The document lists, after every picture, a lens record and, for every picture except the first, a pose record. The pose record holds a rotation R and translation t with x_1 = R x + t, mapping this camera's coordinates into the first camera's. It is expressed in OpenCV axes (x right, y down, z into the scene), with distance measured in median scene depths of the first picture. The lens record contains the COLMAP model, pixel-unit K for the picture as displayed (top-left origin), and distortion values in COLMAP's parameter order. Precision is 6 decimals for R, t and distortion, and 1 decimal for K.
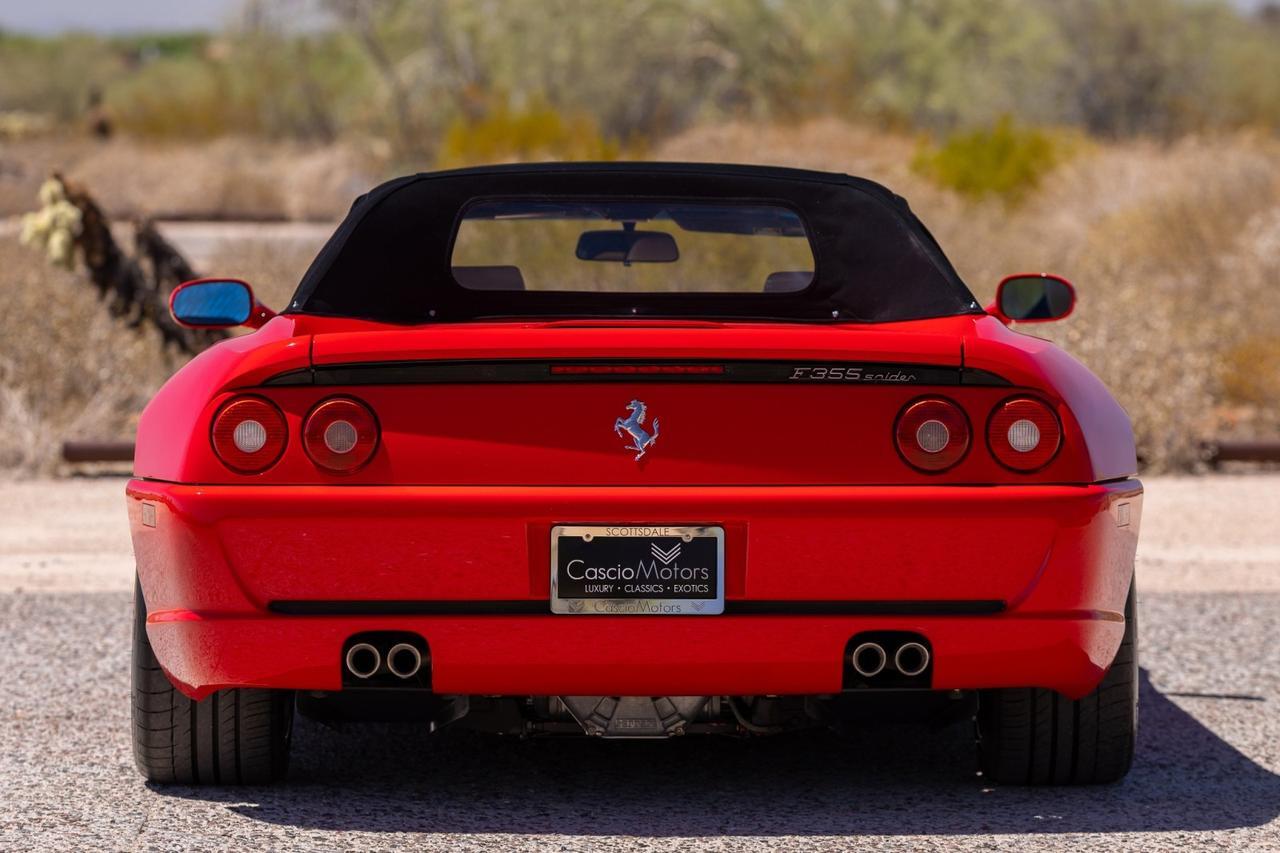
lens RADIAL K [[5842.6, 0, 638.5], [0, 5842.6, 498.6], [0, 0, 1]] dist [0.244767, -3.163333]
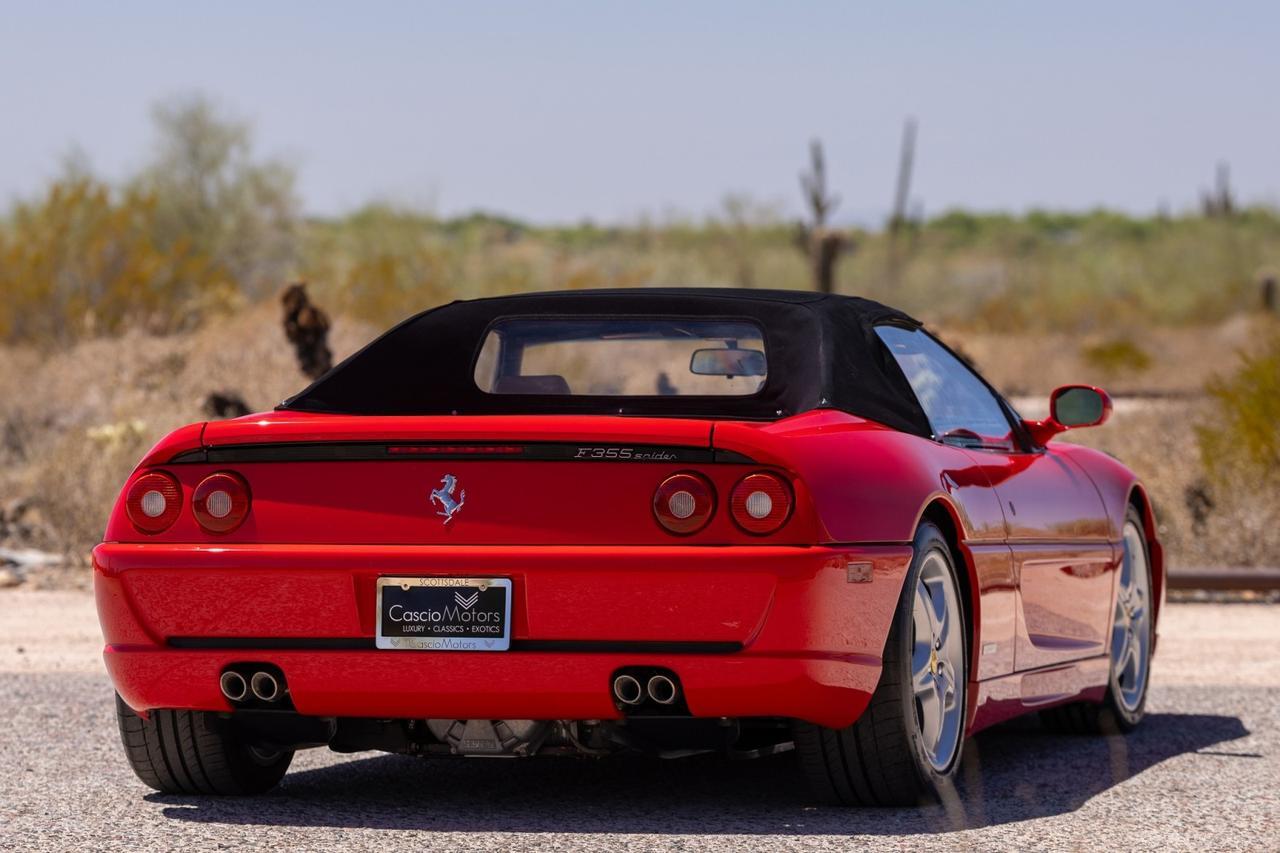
lens RADIAL K [[5842.6, 0, 638.5], [0, 5842.6, 498.6], [0, 0, 1]] dist [0.244767, -3.163333]
pose [[0.958197, 0.001911, -0.286102, 0.386734], [-0.011494, 0.999428, -0.031820, 0.026515], [0.285878, 0.033778, 0.957671, -0.155718]]
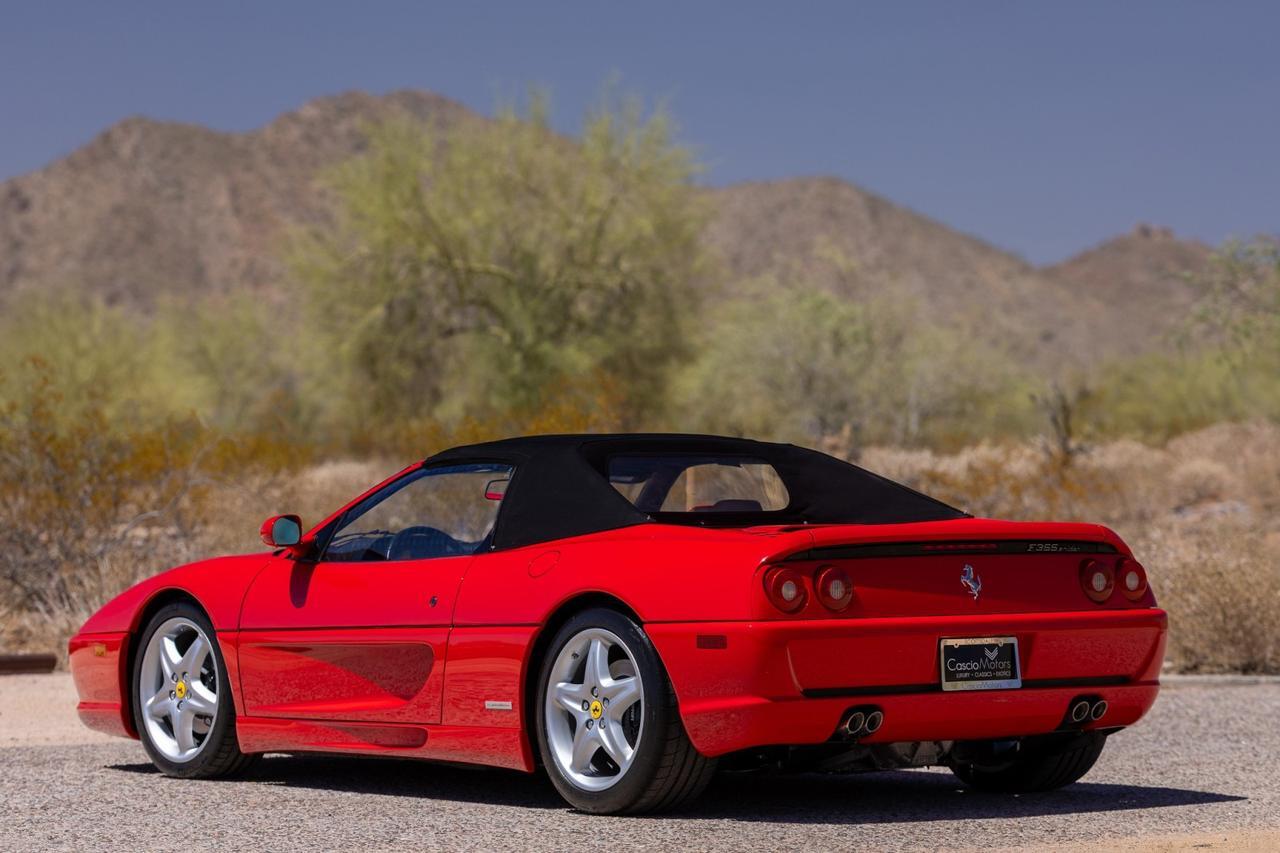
lens RADIAL K [[5842.6, 0, 638.5], [0, 5842.6, 498.6], [0, 0, 1]] dist [0.244767, -3.163333]
pose [[0.793339, -0.013156, 0.608638, -1.116862], [0.043739, 0.998414, -0.035432, 0.020198], [-0.607207, 0.054731, 0.792656, -0.295856]]
